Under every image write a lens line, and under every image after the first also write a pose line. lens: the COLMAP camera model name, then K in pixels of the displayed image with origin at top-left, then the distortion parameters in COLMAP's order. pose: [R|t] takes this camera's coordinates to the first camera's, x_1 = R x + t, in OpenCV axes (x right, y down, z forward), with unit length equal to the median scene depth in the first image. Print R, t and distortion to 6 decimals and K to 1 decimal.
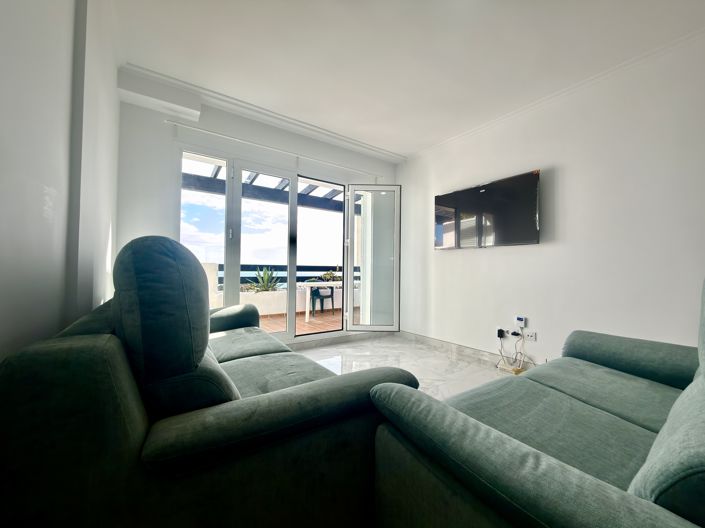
lens RADIAL K [[279.5, 0, 352.5], [0, 279.5, 264.0], [0, 0, 1]] dist [-0.000382, 0.000504]
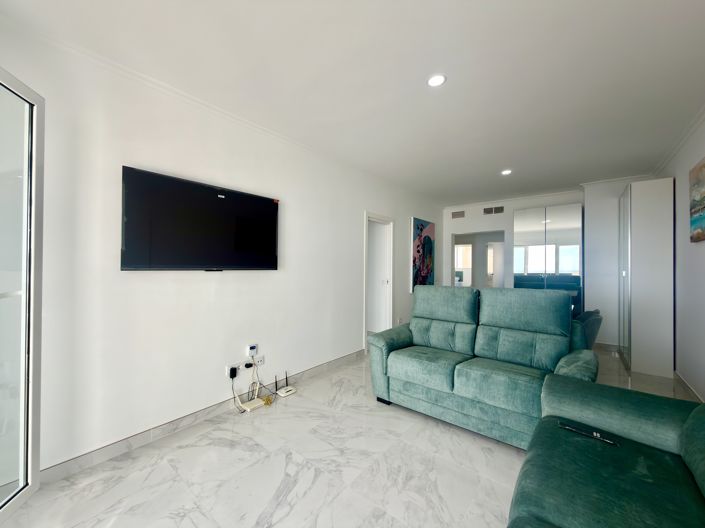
lens RADIAL K [[283.8, 0, 352.5], [0, 283.8, 264.0], [0, 0, 1]] dist [0.000459, 0.000211]
pose [[-0.272796, -0.001963, 0.962070, -0.322614], [-0.029323, 0.999550, -0.006275, -0.069398], [-0.961625, -0.029923, -0.272731, 0.736757]]
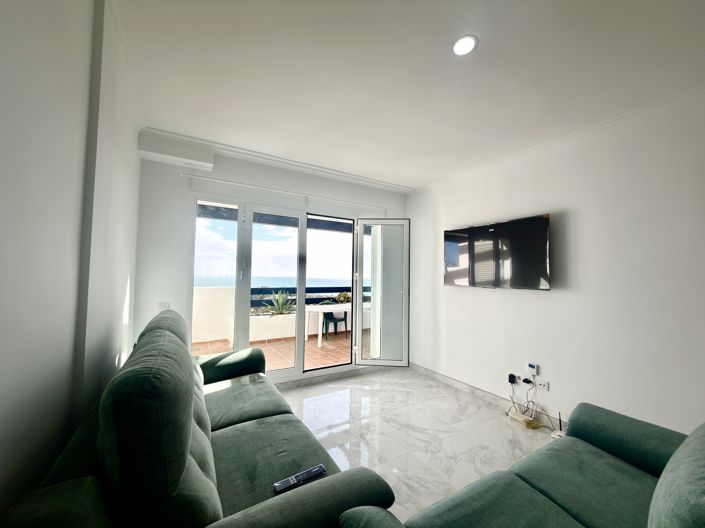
lens RADIAL K [[279.5, 0, 352.5], [0, 279.5, 264.0], [0, 0, 1]] dist [-0.000382, 0.000504]
pose [[0.997453, -0.000410, -0.071327, 0.041833], [-0.001292, 0.999716, -0.023809, -0.101035], [0.071316, 0.023841, 0.997169, -0.007718]]
